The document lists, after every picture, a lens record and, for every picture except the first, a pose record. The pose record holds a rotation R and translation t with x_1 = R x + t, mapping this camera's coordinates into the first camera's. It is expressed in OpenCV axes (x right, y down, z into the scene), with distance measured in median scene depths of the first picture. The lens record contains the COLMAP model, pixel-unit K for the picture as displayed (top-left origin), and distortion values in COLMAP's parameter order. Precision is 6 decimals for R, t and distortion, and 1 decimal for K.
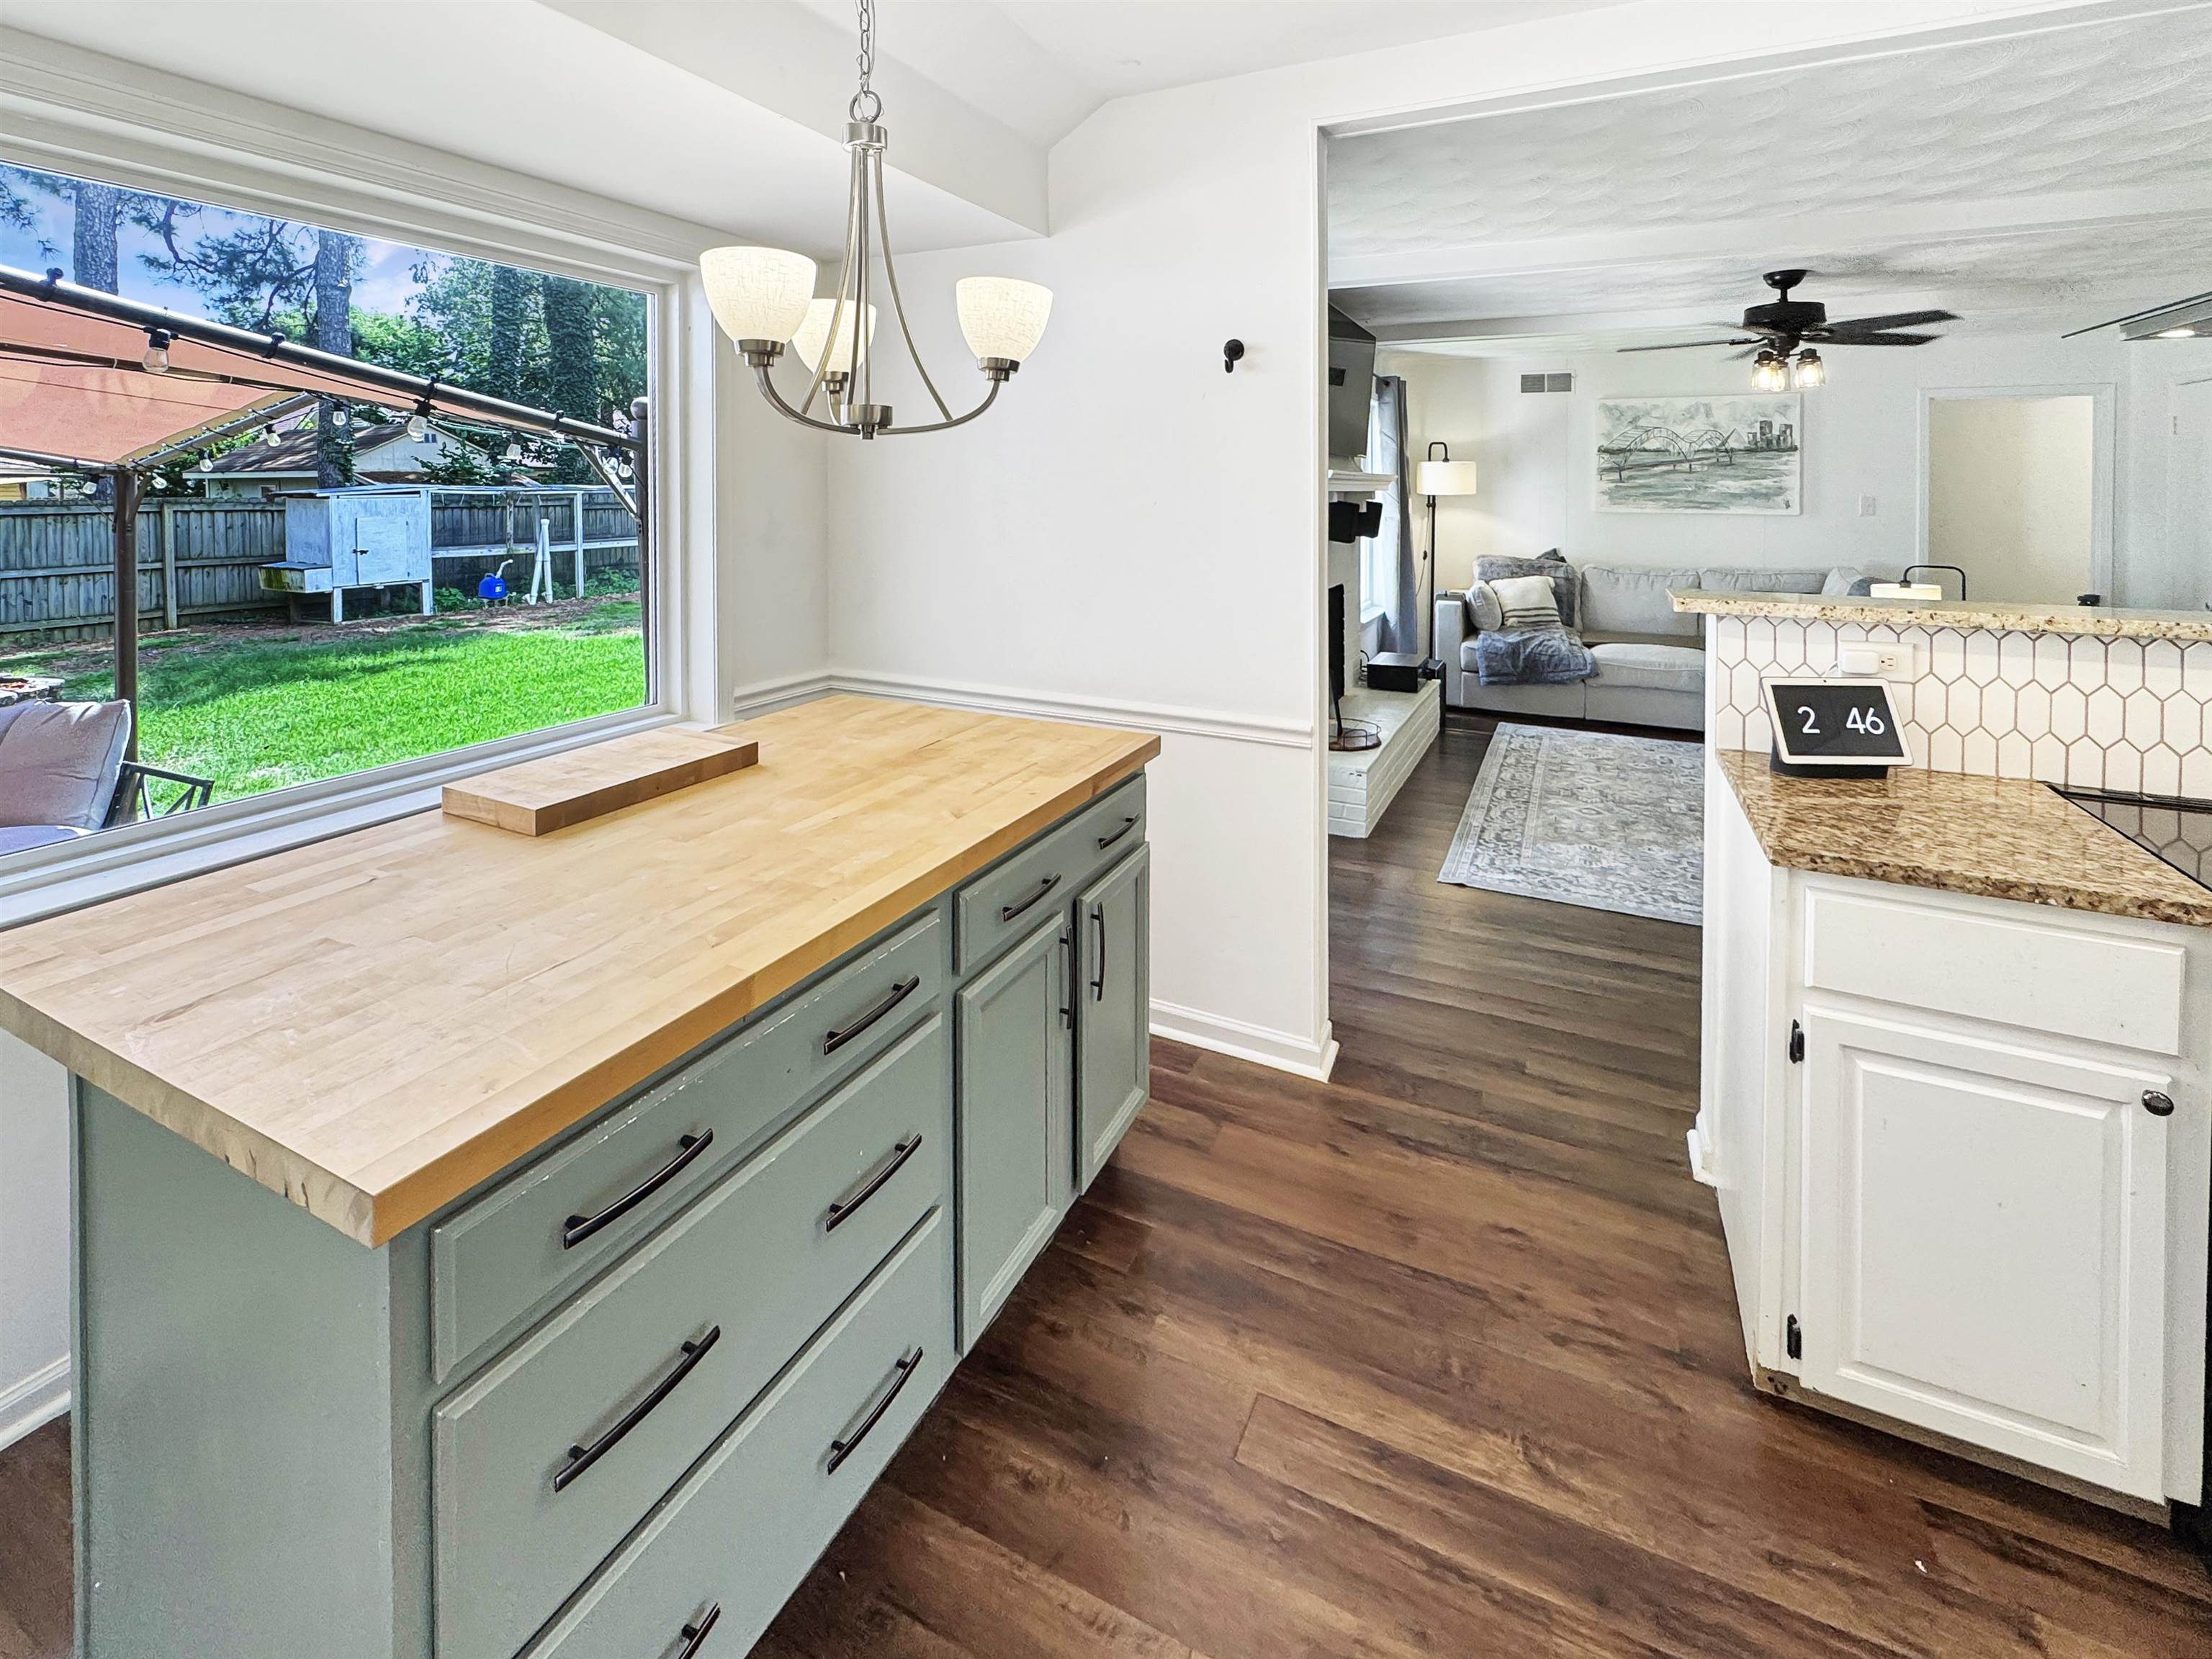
lens RADIAL K [[986.1, 0, 1110.9], [0, 986.1, 499.6], [0, 0, 1]] dist [0.000070, -0.000226]
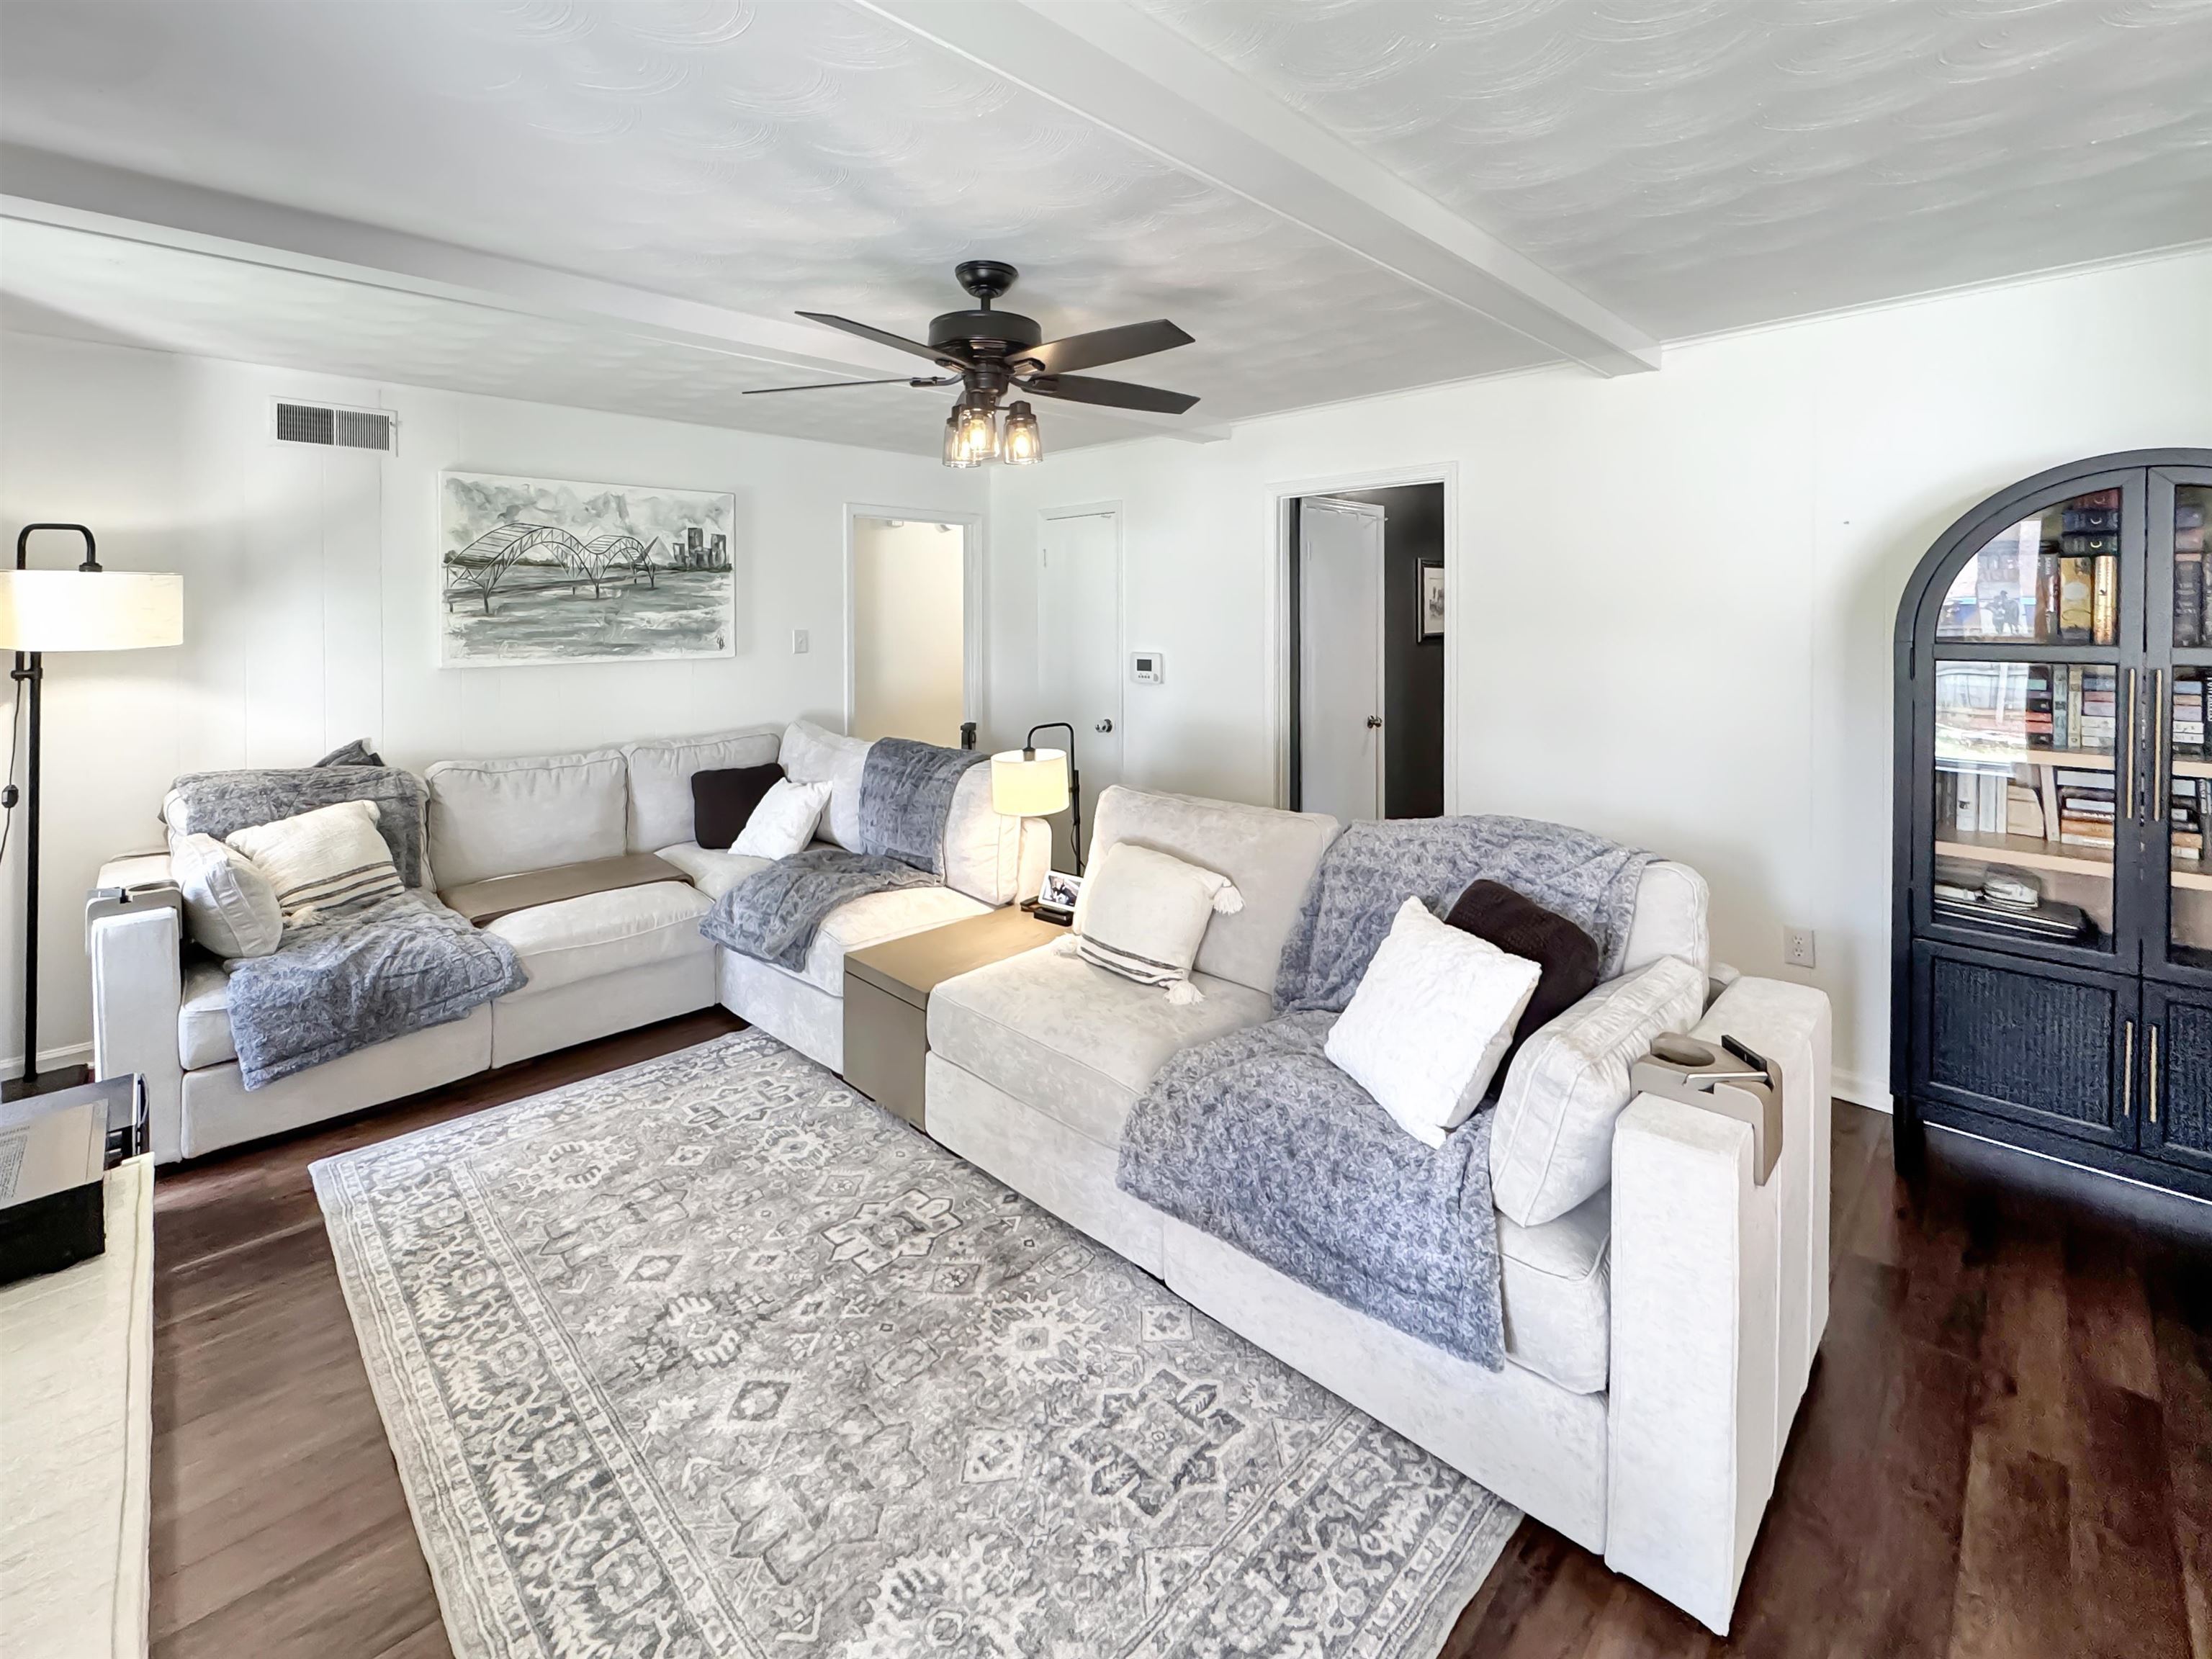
lens RADIAL K [[963.2, 0, 1111.0], [0, 963.2, 611.1], [0, 0, 1]] dist [-0.000372, 0.000472]
pose [[0.324887, -0.003760, 0.945745, 0.110608], [0.019103, 0.999814, -0.002588, -0.013520], [-0.945560, 0.018907, 0.324898, 0.541989]]
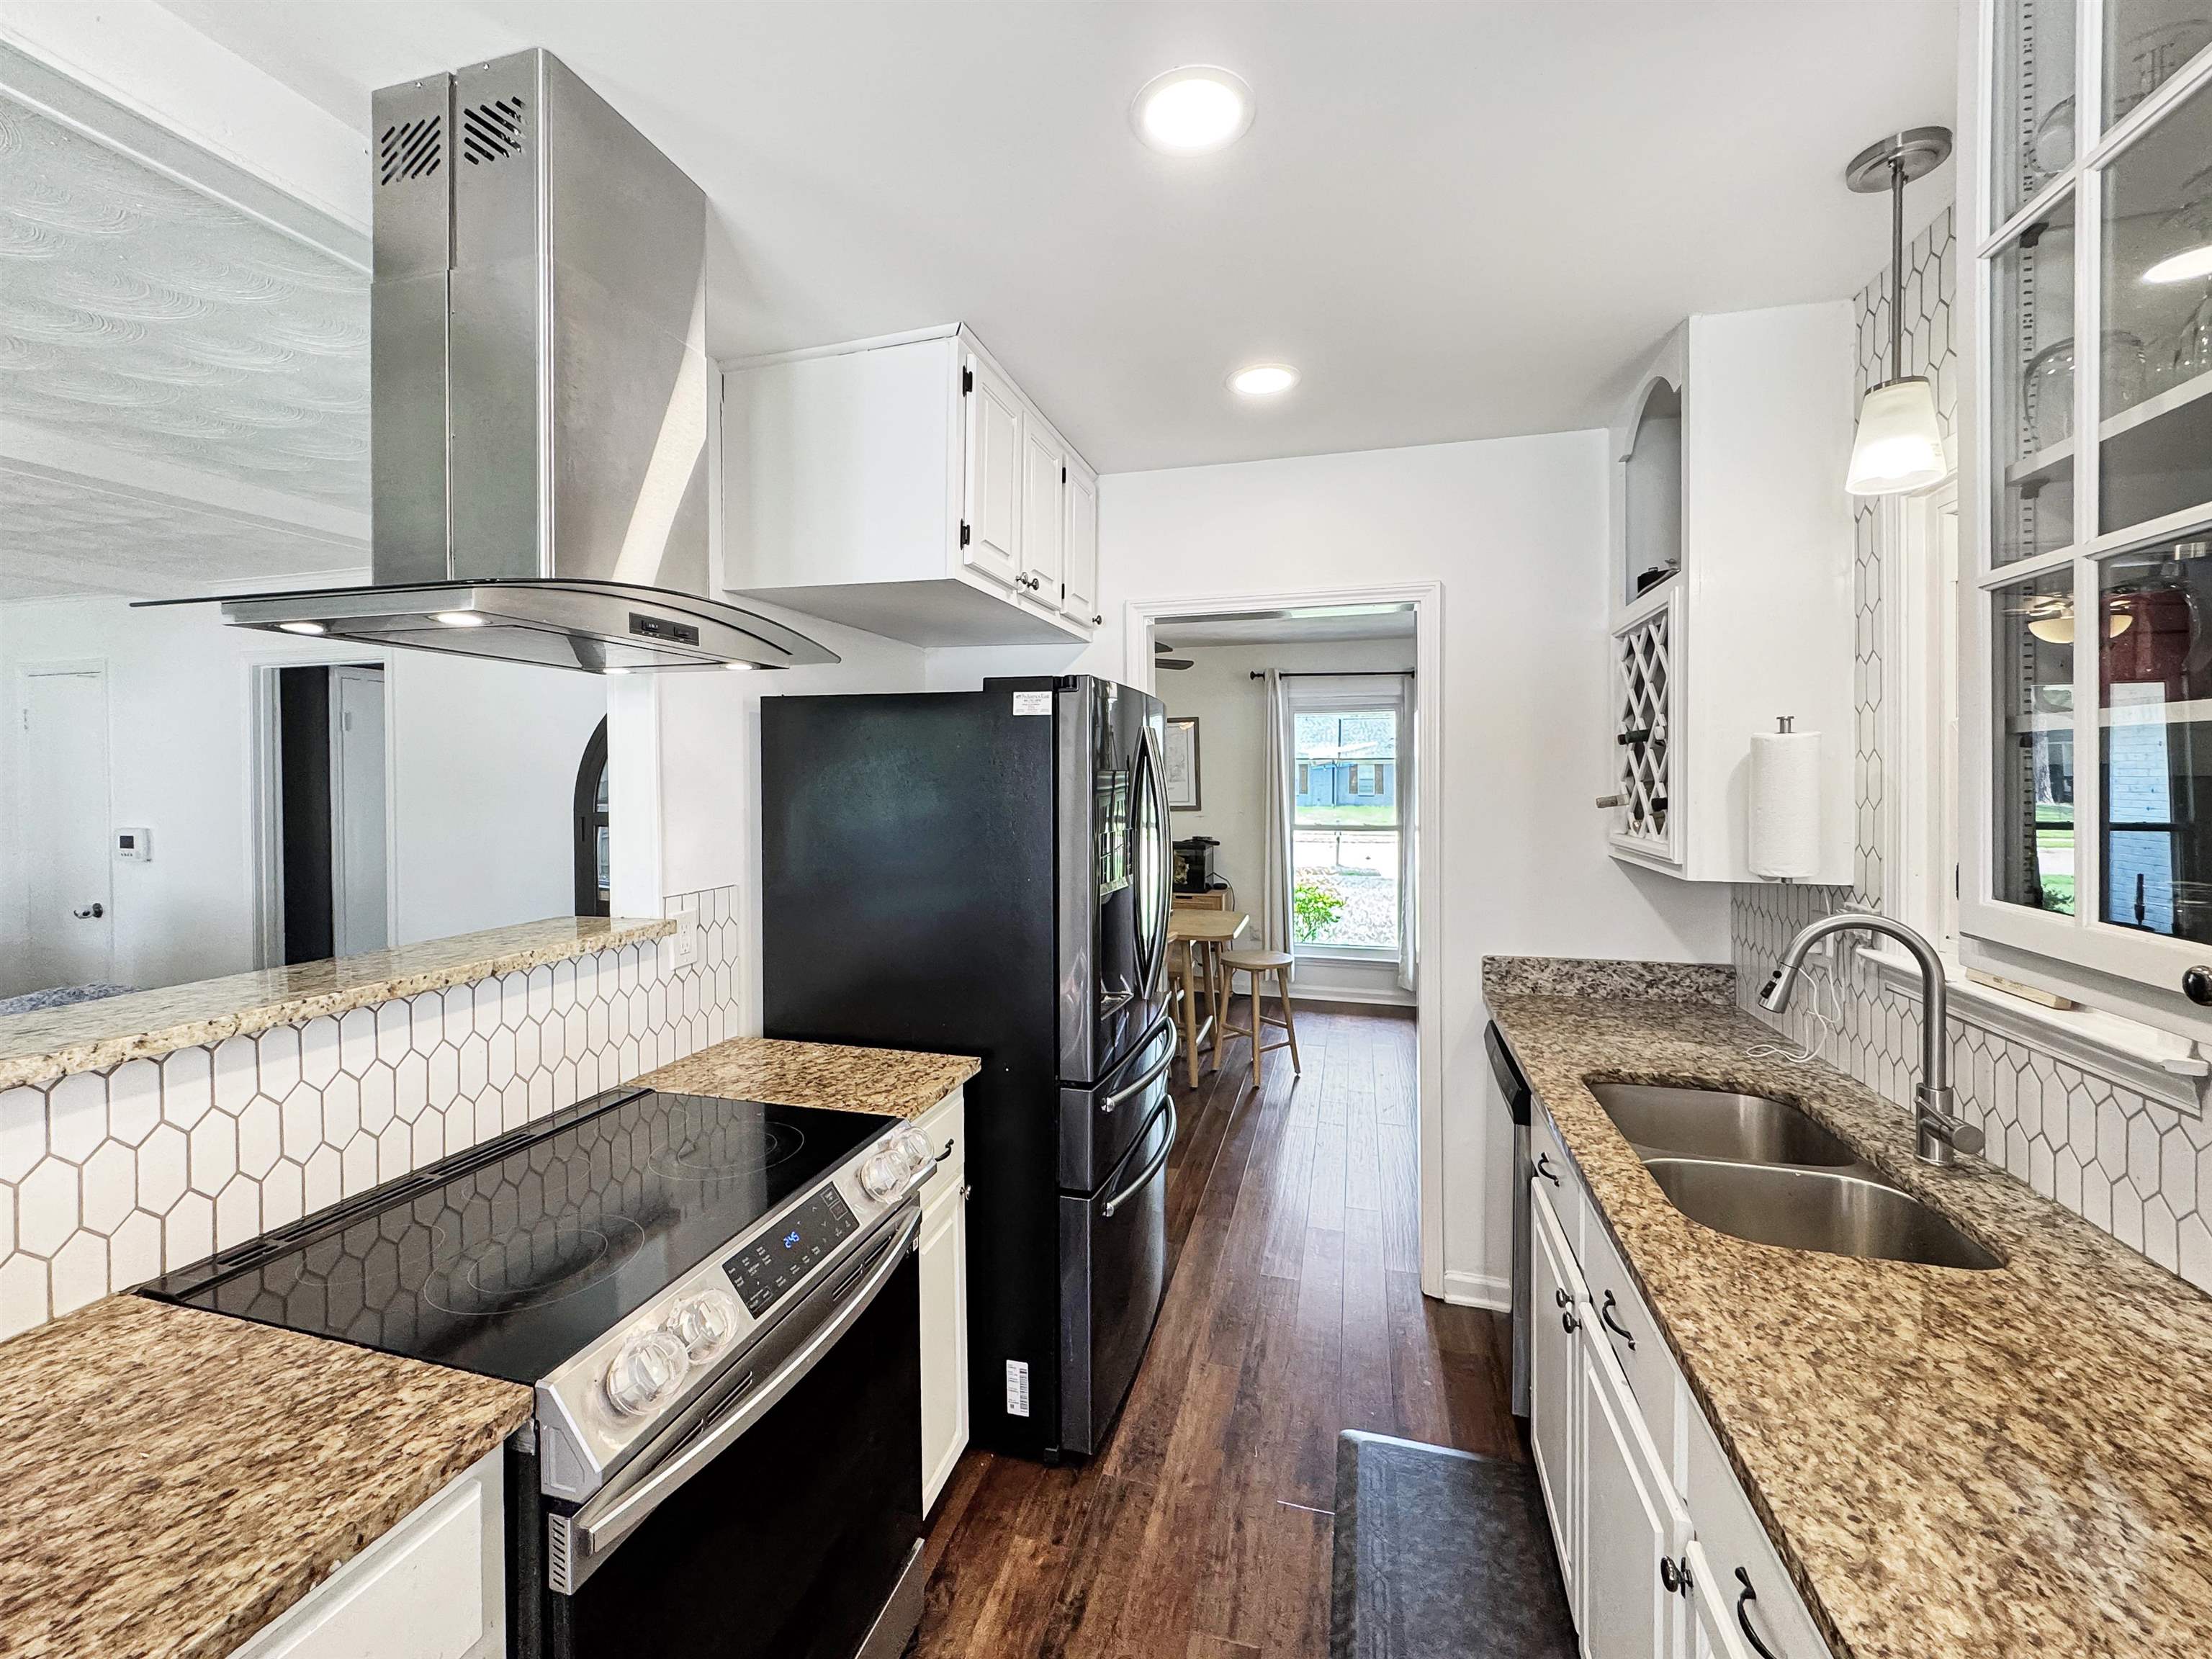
lens RADIAL K [[895.9, 0, 1100.7], [0, 895.9, 784.2], [0, 0, 1]] dist [0.000072, 0.000136]
pose [[-0.170964, -0.013558, 0.985184, 0.081664], [0.015742, 0.999740, 0.016490, -0.013605], [-0.985151, 0.018328, -0.170706, 0.144782]]
